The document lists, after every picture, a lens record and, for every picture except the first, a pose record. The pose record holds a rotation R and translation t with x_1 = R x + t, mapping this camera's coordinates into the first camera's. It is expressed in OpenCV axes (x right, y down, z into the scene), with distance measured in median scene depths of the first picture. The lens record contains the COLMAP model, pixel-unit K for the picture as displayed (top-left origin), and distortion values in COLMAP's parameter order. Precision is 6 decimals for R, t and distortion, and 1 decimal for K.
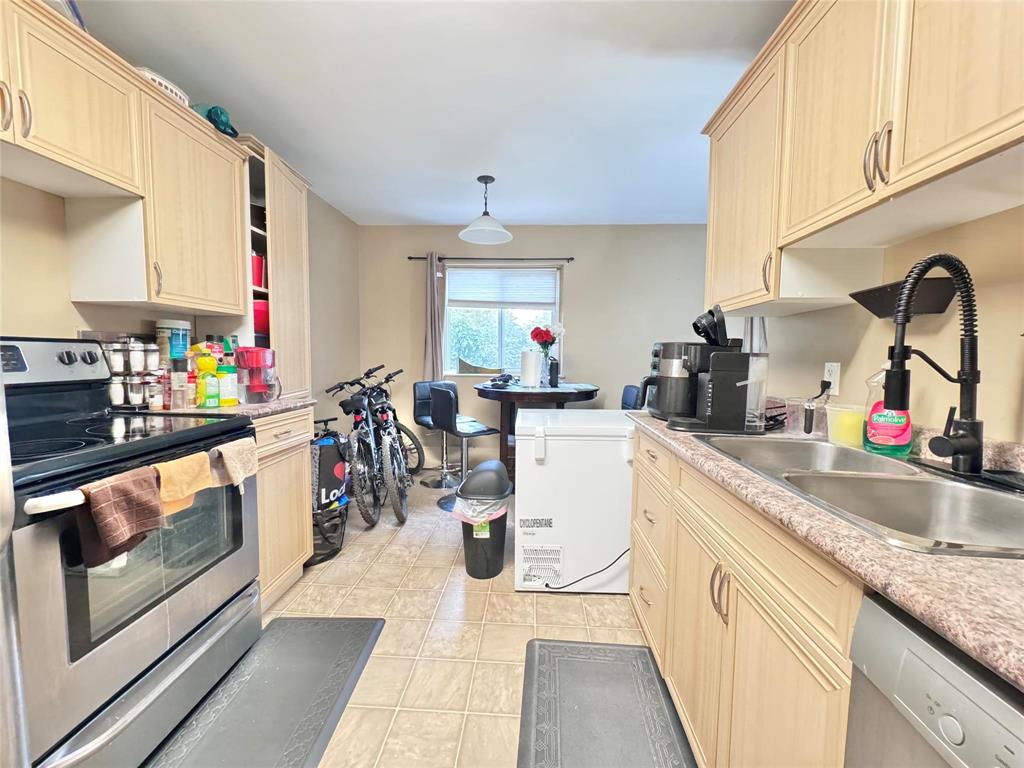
lens RADIAL K [[410.9, 0, 511.8], [0, 410.9, 384.3], [0, 0, 1]] dist [0.001128, -0.000070]
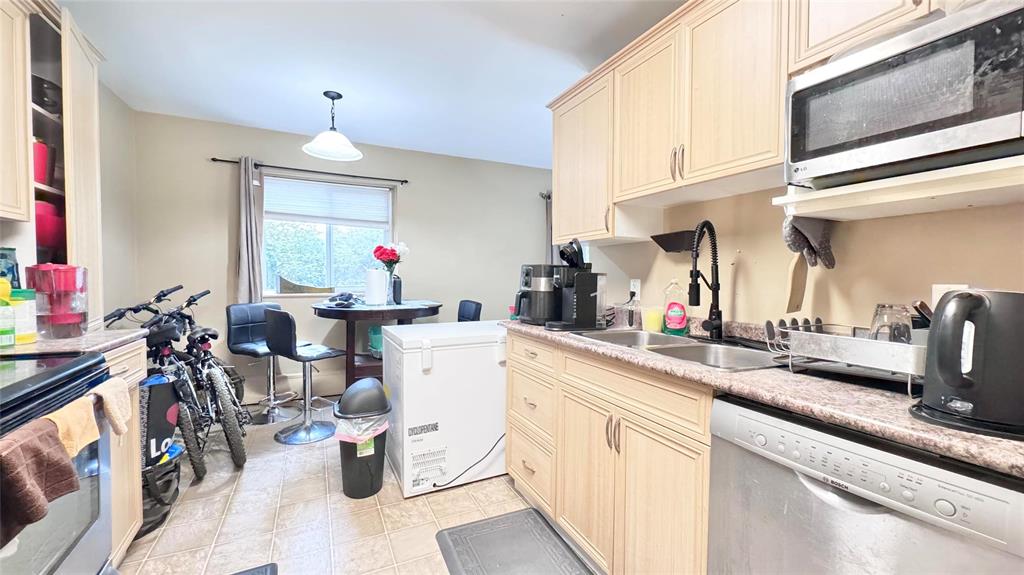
lens RADIAL K [[411.6, 0, 512.3], [0, 411.6, 286.9], [0, 0, 1]] dist [0.001861, 0.000238]
pose [[0.873621, -0.017475, 0.486292, -0.243131], [0.034301, 0.999081, -0.025719, -0.000837], [-0.485396, 0.039150, 0.873418, -0.070700]]
